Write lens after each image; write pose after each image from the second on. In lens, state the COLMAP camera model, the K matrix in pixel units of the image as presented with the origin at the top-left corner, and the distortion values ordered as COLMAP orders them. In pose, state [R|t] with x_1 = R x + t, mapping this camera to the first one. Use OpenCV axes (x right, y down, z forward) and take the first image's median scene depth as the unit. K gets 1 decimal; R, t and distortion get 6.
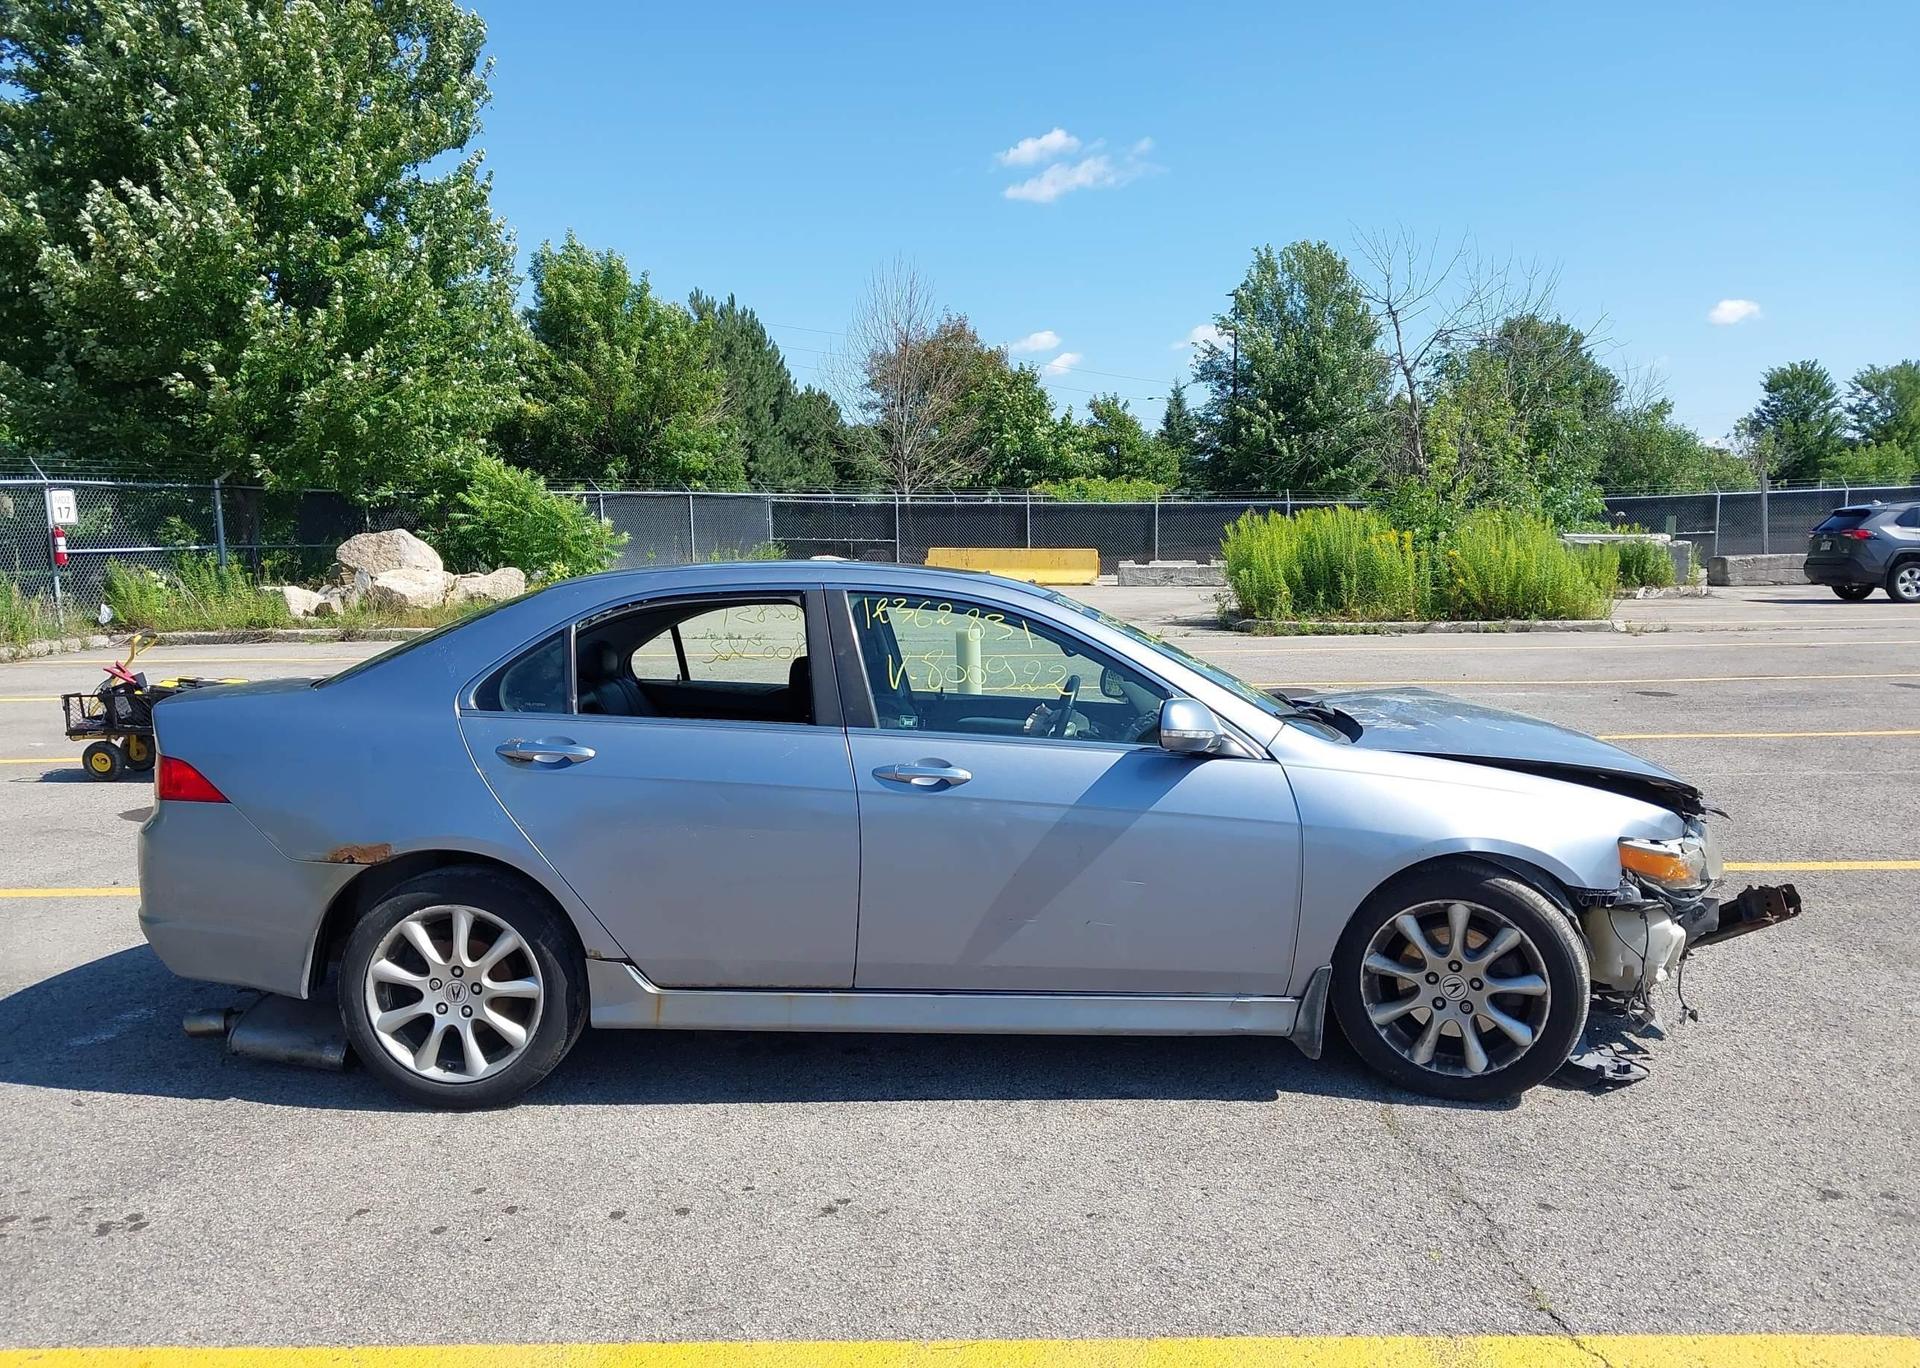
lens RADIAL K [[1525.2, 0, 950.1], [0, 1525.2, 685.9], [0, 0, 1]] dist [0.024646, -0.030810]
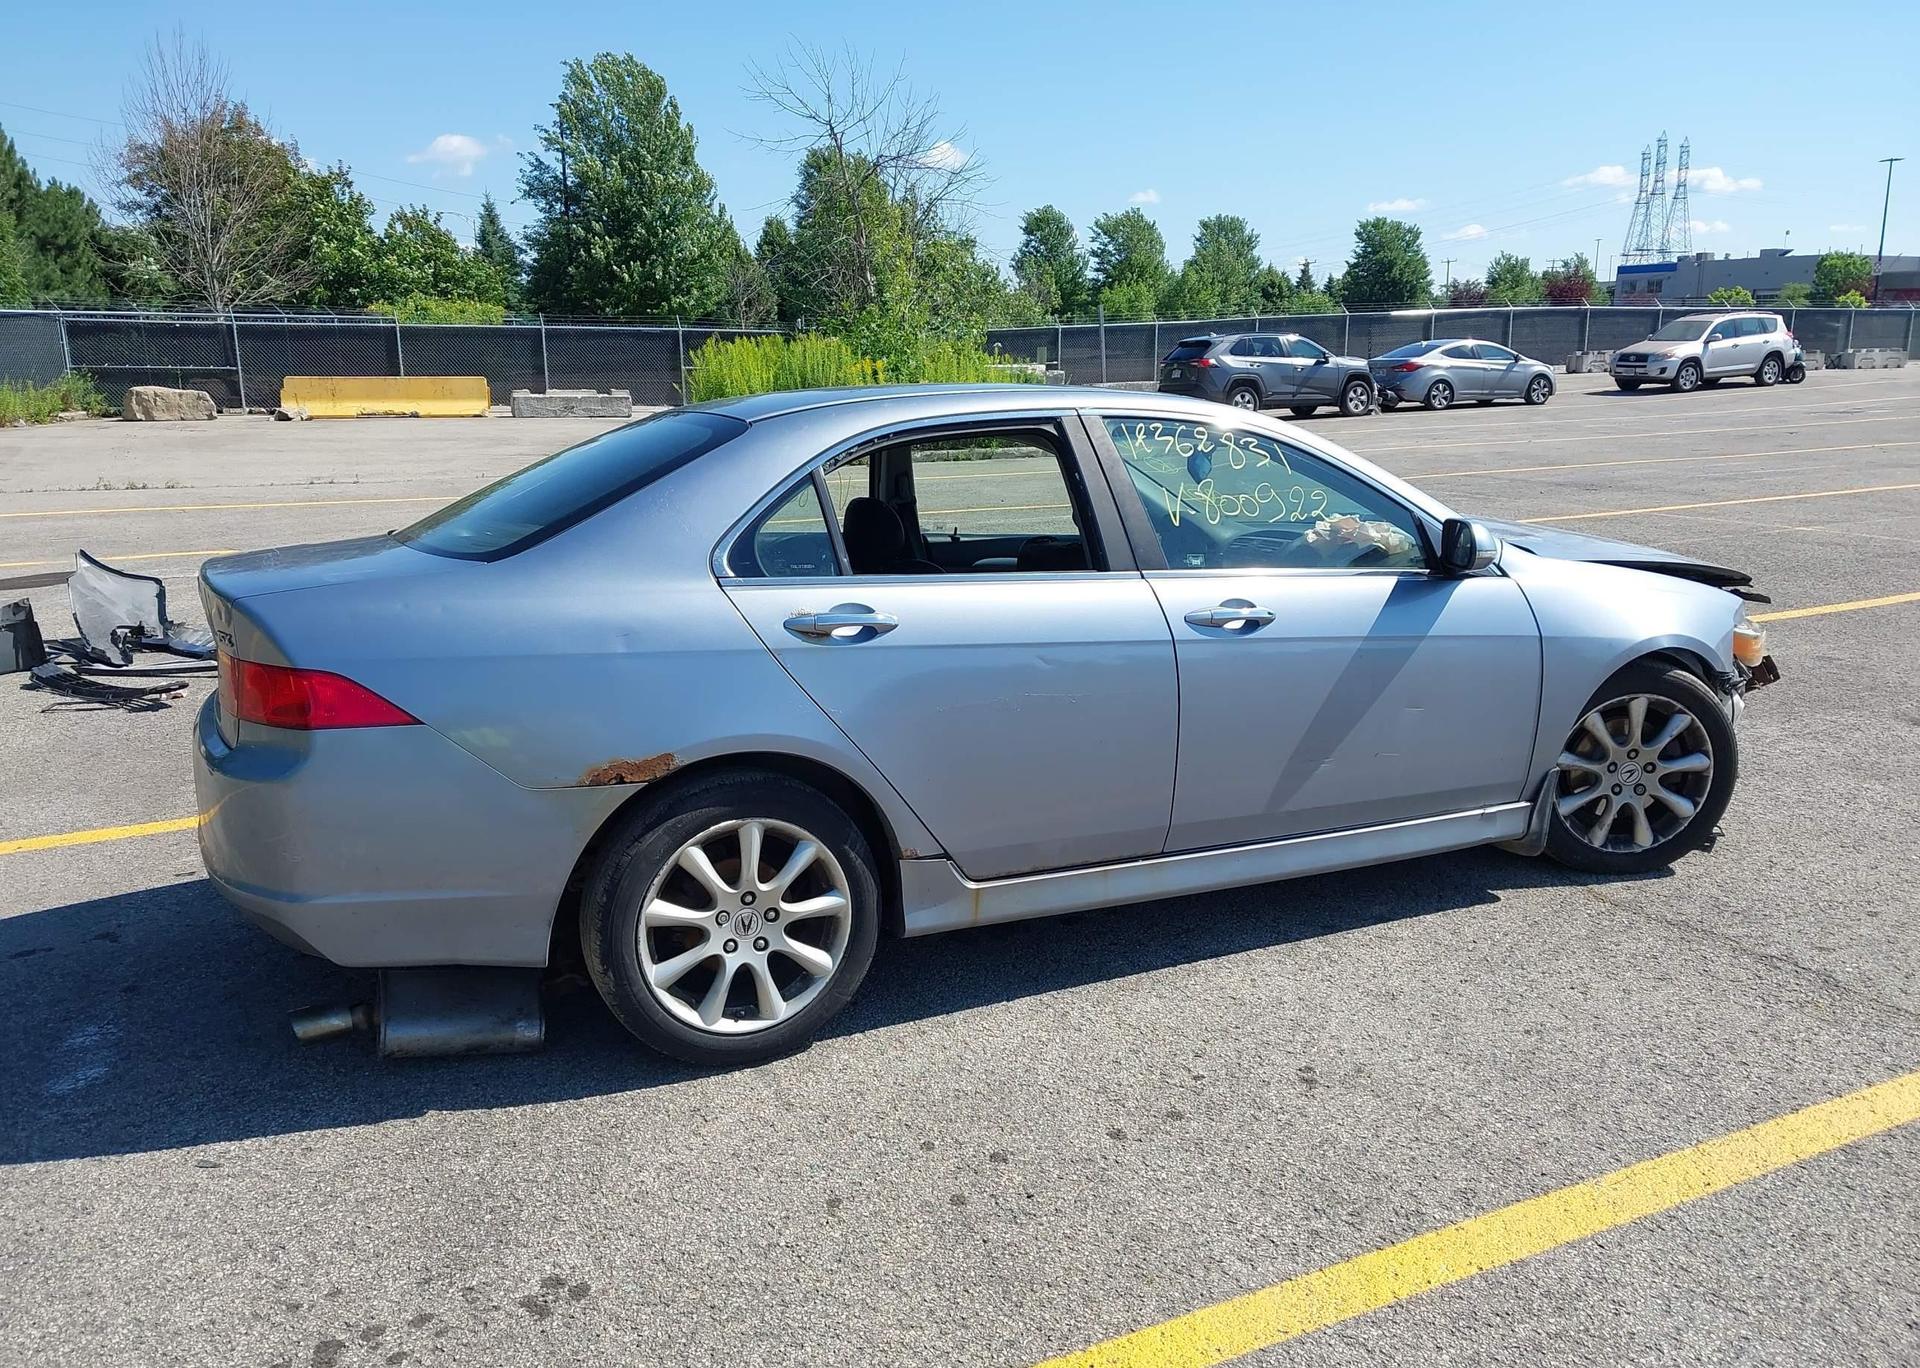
lens RADIAL K [[1525.2, 0, 966.1], [0, 1525.2, 682.7], [0, 0, 1]] dist [0.024646, -0.030810]
pose [[0.893123, -0.091728, 0.440361, -0.130228], [0.044192, 0.992144, 0.117039, -0.003885], [-0.447637, -0.085069, 0.890159, 0.054884]]
